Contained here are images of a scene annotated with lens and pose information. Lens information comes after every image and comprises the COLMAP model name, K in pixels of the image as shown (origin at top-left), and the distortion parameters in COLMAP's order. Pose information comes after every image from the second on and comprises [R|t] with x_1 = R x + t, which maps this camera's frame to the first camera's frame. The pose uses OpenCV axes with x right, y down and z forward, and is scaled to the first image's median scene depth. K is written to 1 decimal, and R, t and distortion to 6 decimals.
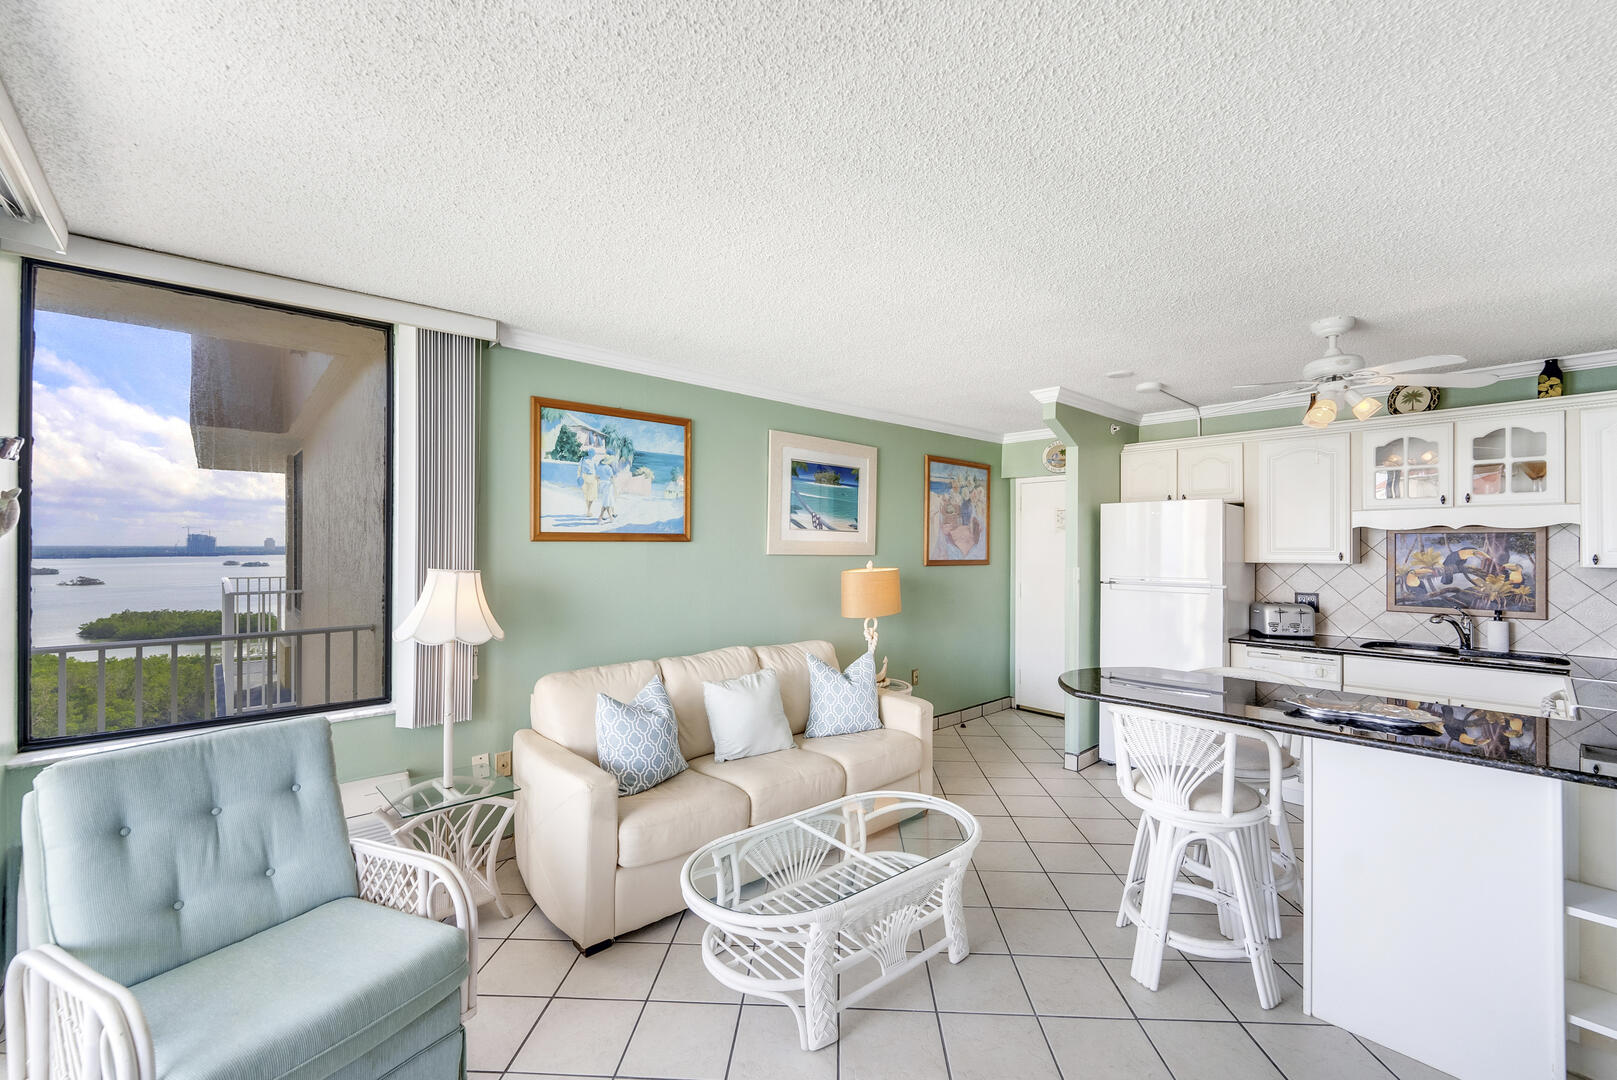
lens RADIAL K [[659.4, 0, 811.8], [0, 659.4, 545.6], [0, 0, 1]] dist [0.001827, -0.001439]
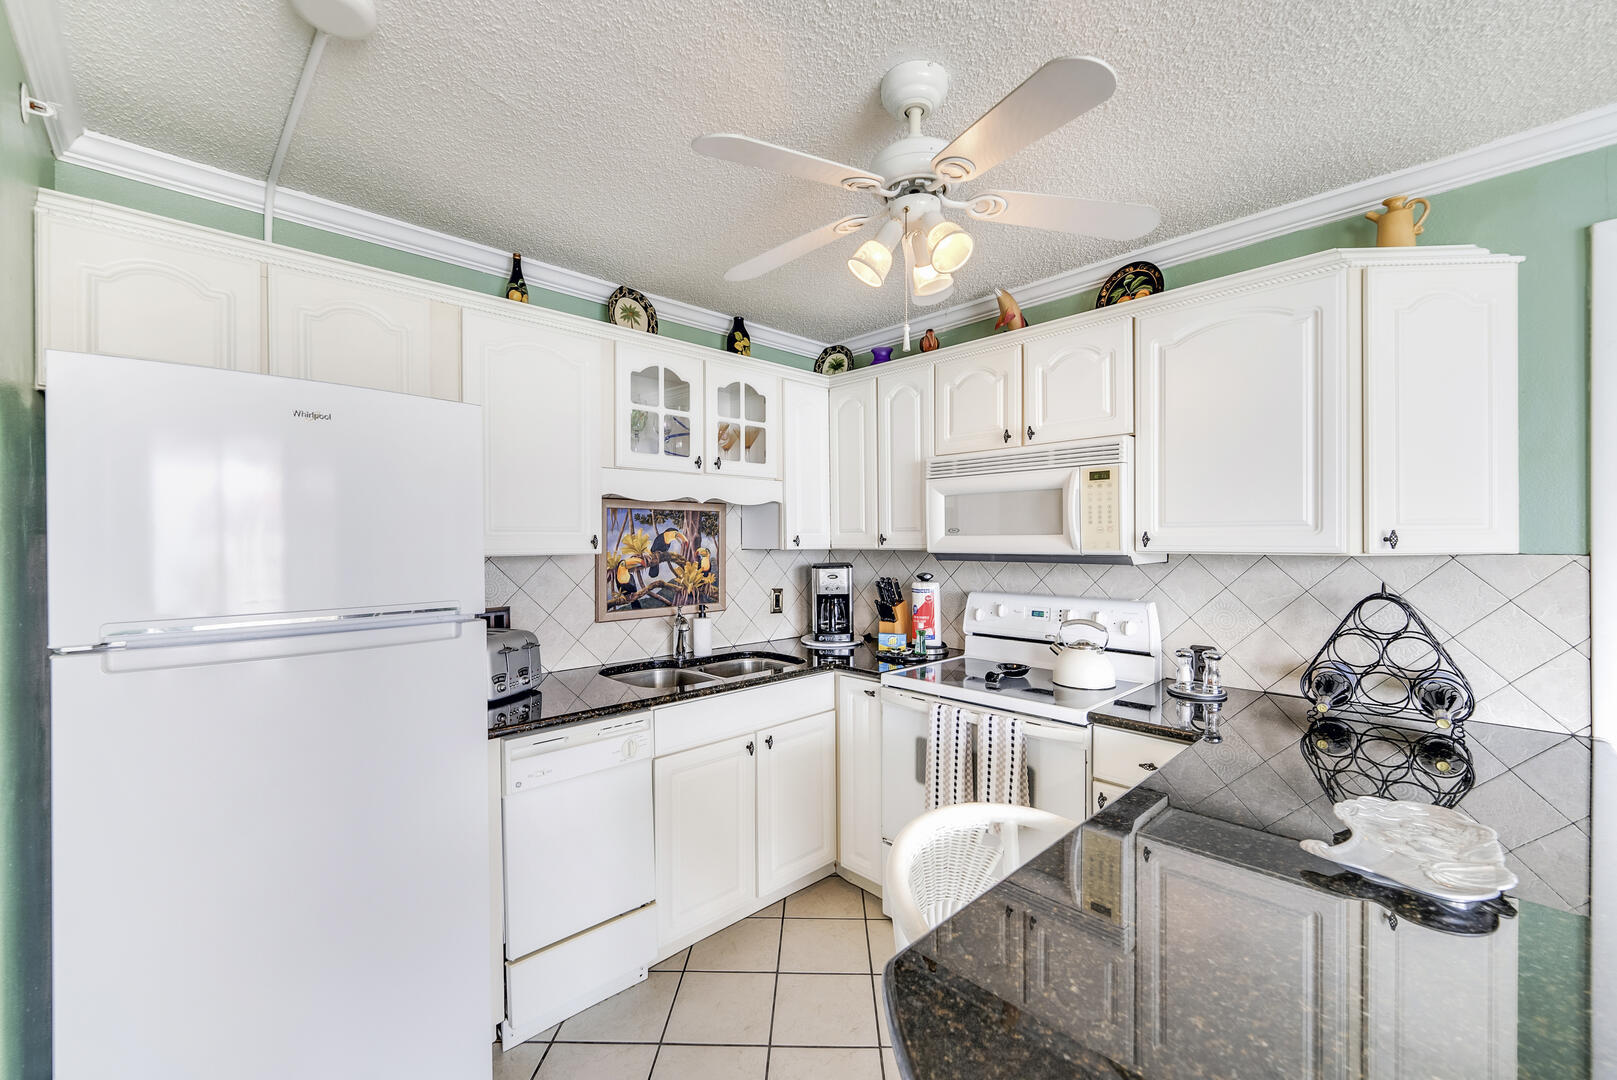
lens RADIAL K [[659.4, 0, 804.7], [0, 659.4, 539.1], [0, 0, 1]] dist [0.001827, -0.001439]
pose [[-0.028492, -0.002757, 0.999590, 0.210076], [0.002752, 0.999992, 0.002837, 0.013730], [-0.999590, 0.002831, -0.028484, 0.869032]]
